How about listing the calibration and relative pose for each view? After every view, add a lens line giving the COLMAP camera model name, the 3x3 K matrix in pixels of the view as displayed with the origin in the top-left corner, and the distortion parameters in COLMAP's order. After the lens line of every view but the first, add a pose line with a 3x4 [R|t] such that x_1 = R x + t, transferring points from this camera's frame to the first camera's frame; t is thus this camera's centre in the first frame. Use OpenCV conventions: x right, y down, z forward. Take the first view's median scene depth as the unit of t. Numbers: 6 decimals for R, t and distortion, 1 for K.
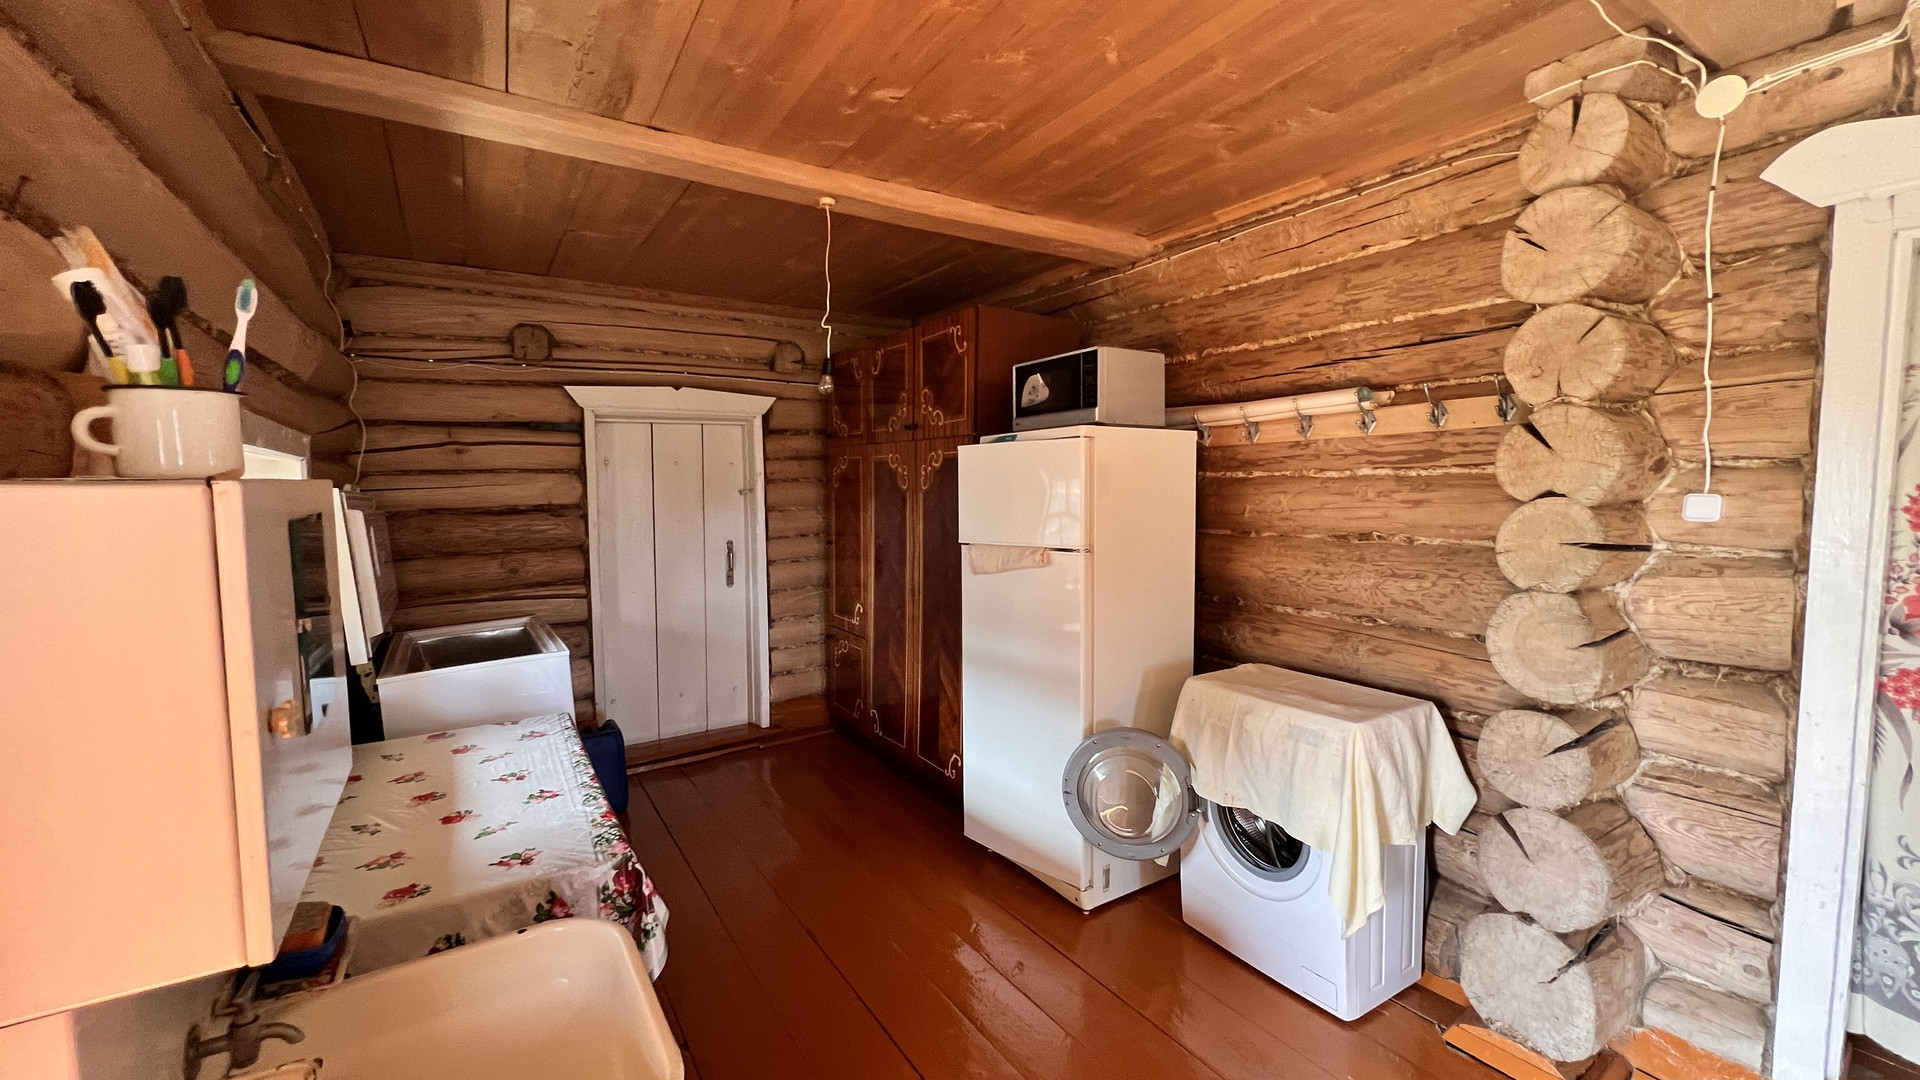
lens RADIAL K [[765.9, 0, 963.4], [0, 765.9, 535.6], [0, 0, 1]] dist [-0.000595, 0.000243]
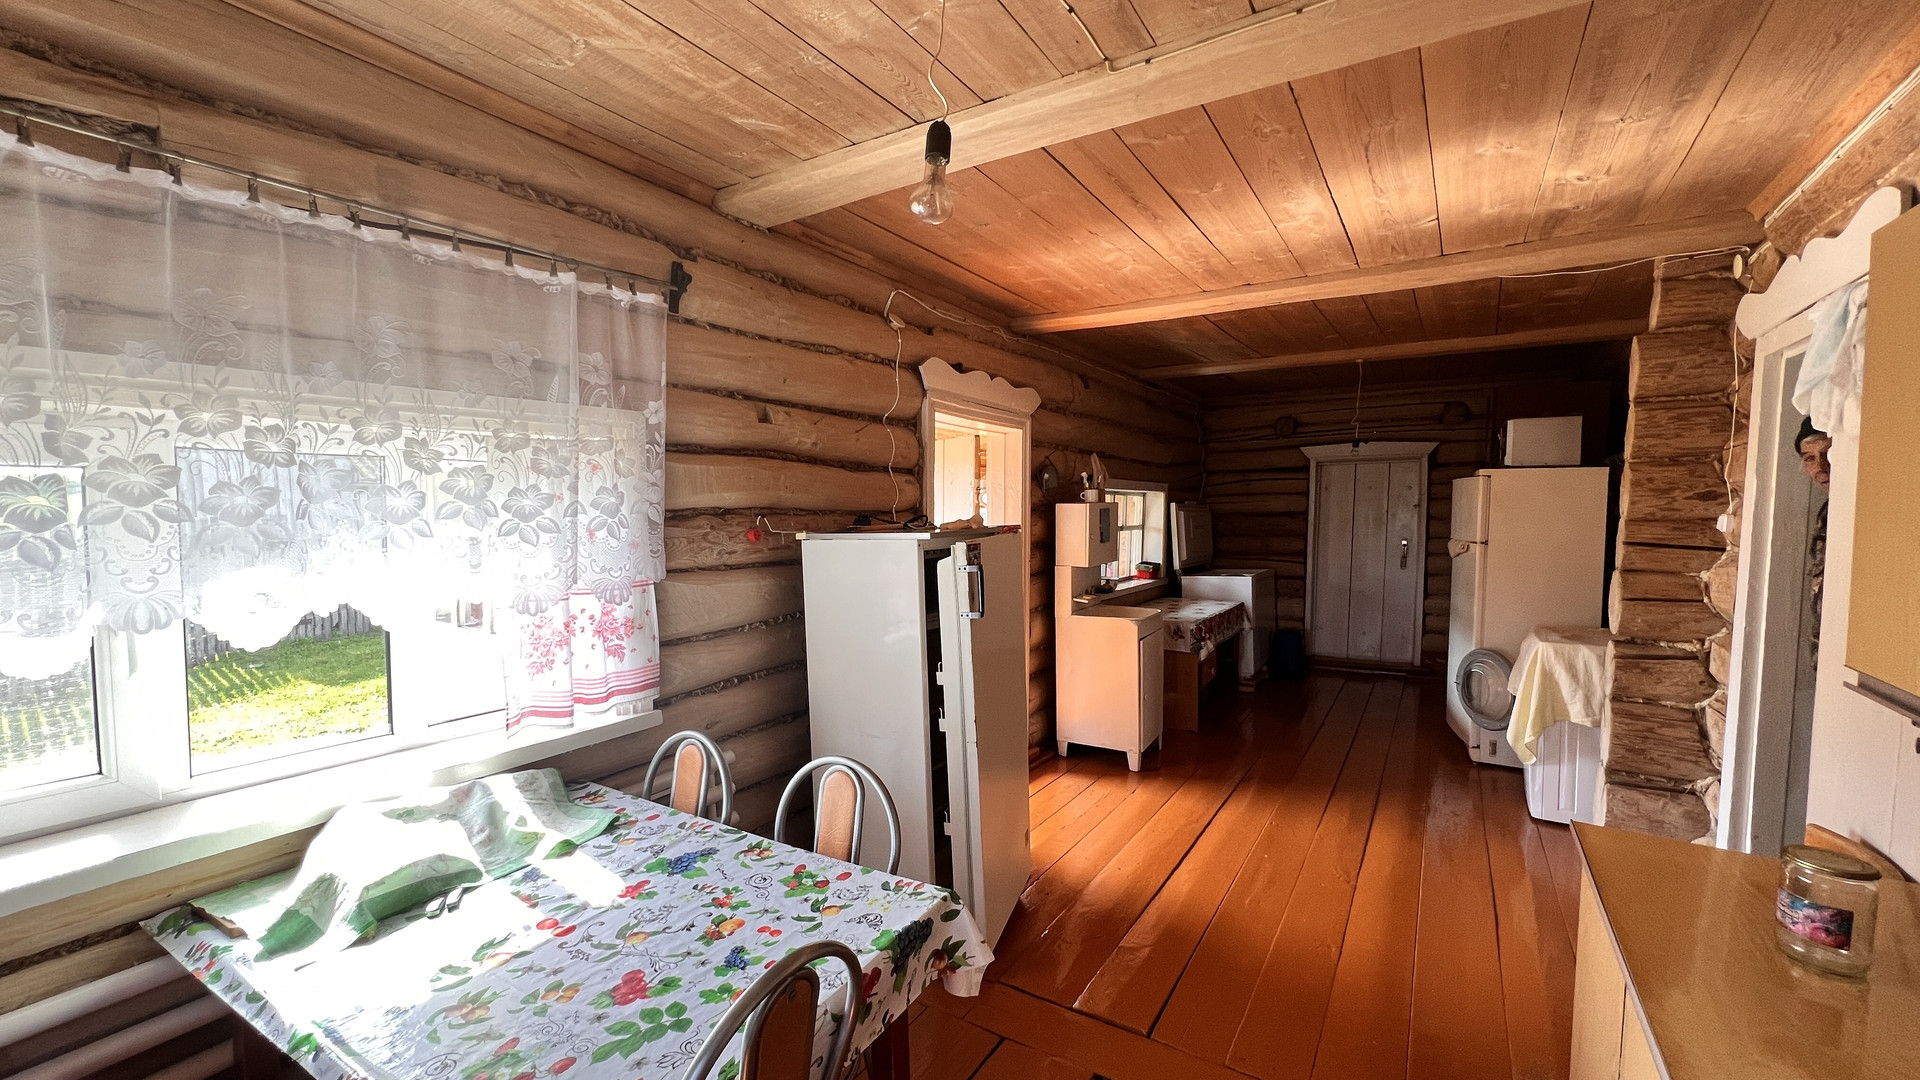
lens RADIAL K [[765.9, 0, 968.8], [0, 765.9, 539.5], [0, 0, 1]] dist [-0.000595, 0.000243]
pose [[0.427069, 0.051265, -0.902765, 0.825505], [-0.062225, 0.997691, 0.027219, 0.024914], [0.902075, 0.044550, 0.429273, -0.505553]]
